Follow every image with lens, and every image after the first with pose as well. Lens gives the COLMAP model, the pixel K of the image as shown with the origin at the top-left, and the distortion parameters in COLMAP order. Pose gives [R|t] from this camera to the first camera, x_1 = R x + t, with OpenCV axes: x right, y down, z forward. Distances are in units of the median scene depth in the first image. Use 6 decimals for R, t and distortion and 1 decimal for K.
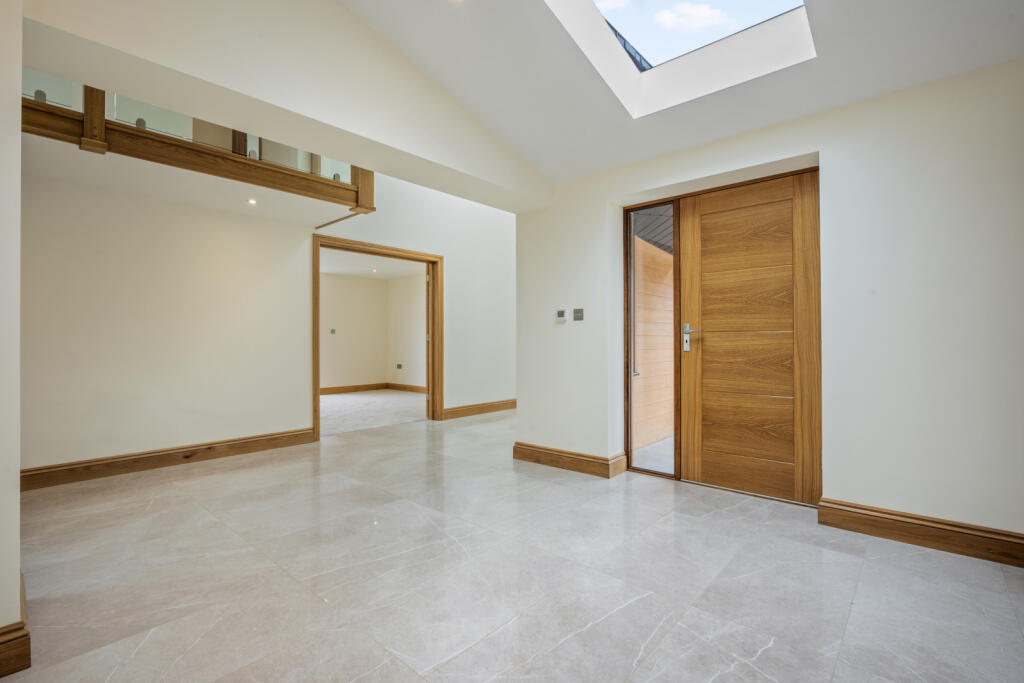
lens RADIAL K [[461.7, 0, 512.0], [0, 461.7, 341.5], [0, 0, 1]] dist [-0.000094, 0.000014]
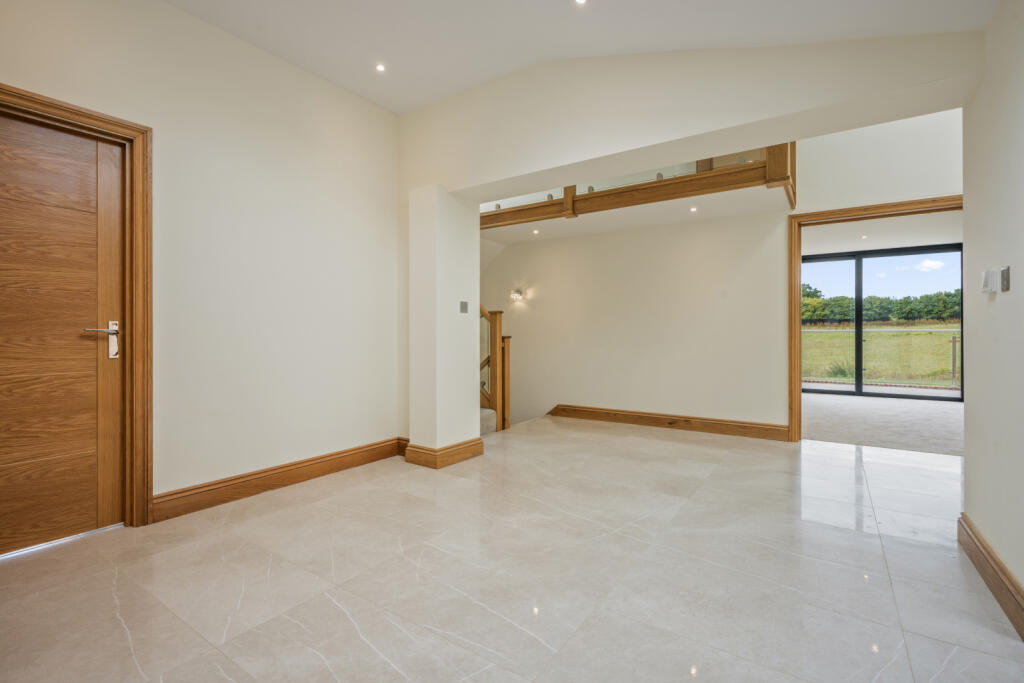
lens RADIAL K [[474.1, 0, 508.3], [0, 474.1, 335.6], [0, 0, 1]] dist [-0.022798, -0.000054]
pose [[0.116328, 0.007430, -0.993183, 0.744216], [-0.001755, 0.999972, 0.007275, -0.000536], [0.993209, 0.000897, 0.116338, 0.568212]]
